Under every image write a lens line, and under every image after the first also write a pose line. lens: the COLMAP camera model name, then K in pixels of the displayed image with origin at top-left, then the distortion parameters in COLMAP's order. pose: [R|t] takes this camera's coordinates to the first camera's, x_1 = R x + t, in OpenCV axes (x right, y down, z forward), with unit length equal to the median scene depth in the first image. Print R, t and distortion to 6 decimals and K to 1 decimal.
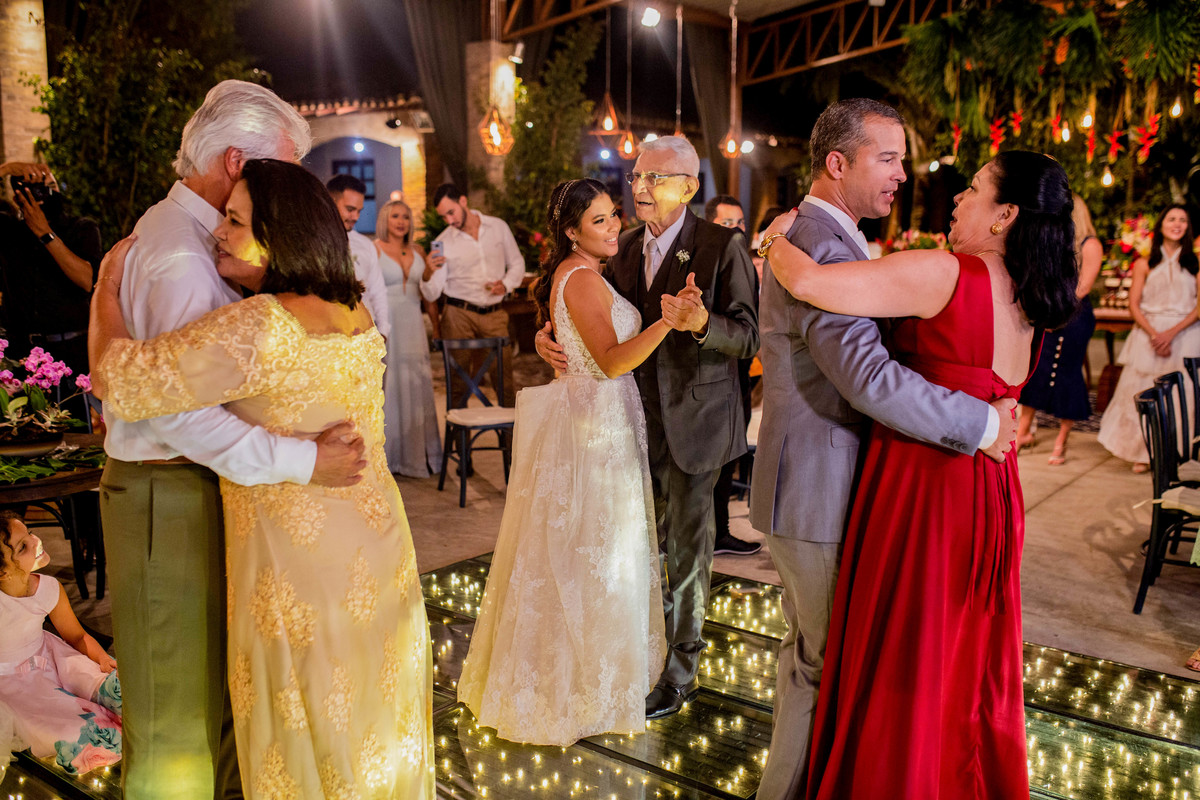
lens RADIAL K [[1176.4, 0, 600.0], [0, 1176.4, 400.0], [0, 0, 1]] dist [-0.059441, 0.086079]
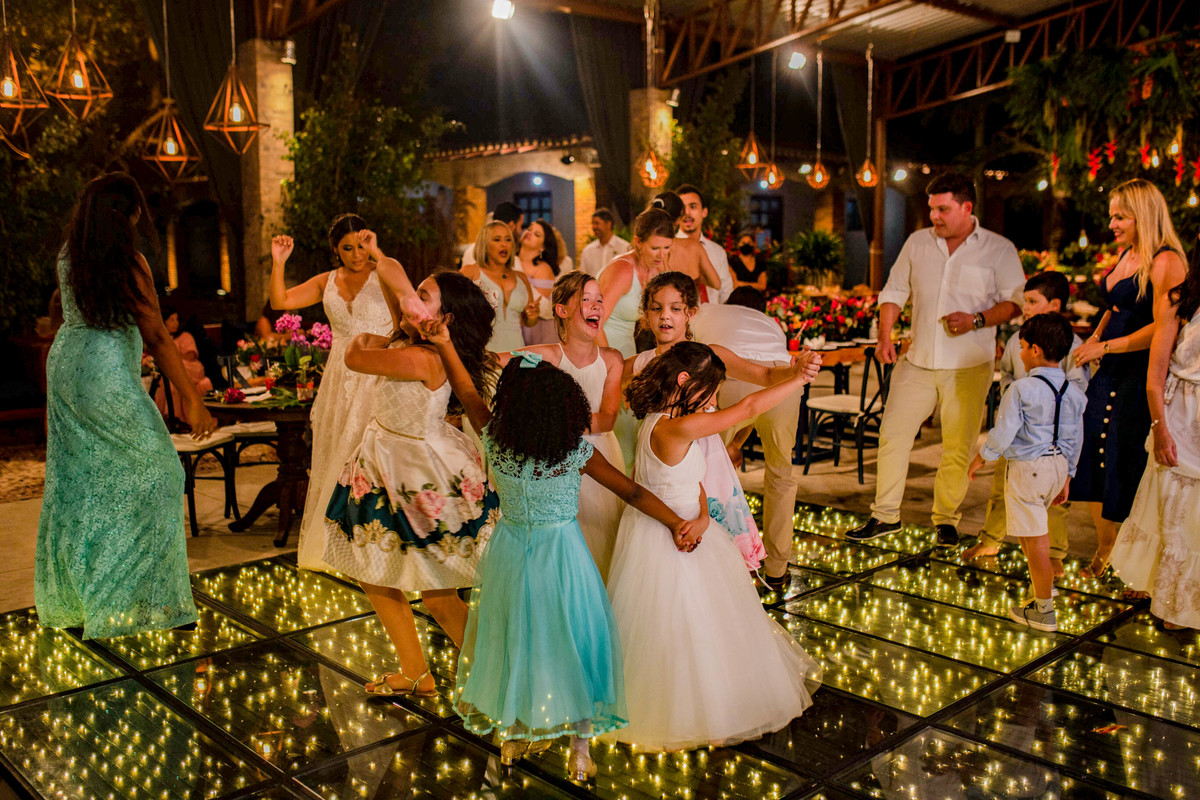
lens RADIAL K [[1176.4, 0, 600.0], [0, 1176.4, 400.0], [0, 0, 1]] dist [-0.059441, 0.086079]
pose [[0.988920, 0.010289, -0.148092, 0.040080], [-0.013925, 0.999626, -0.023535, 0.034553], [0.147794, 0.025337, 0.988694, -0.175582]]
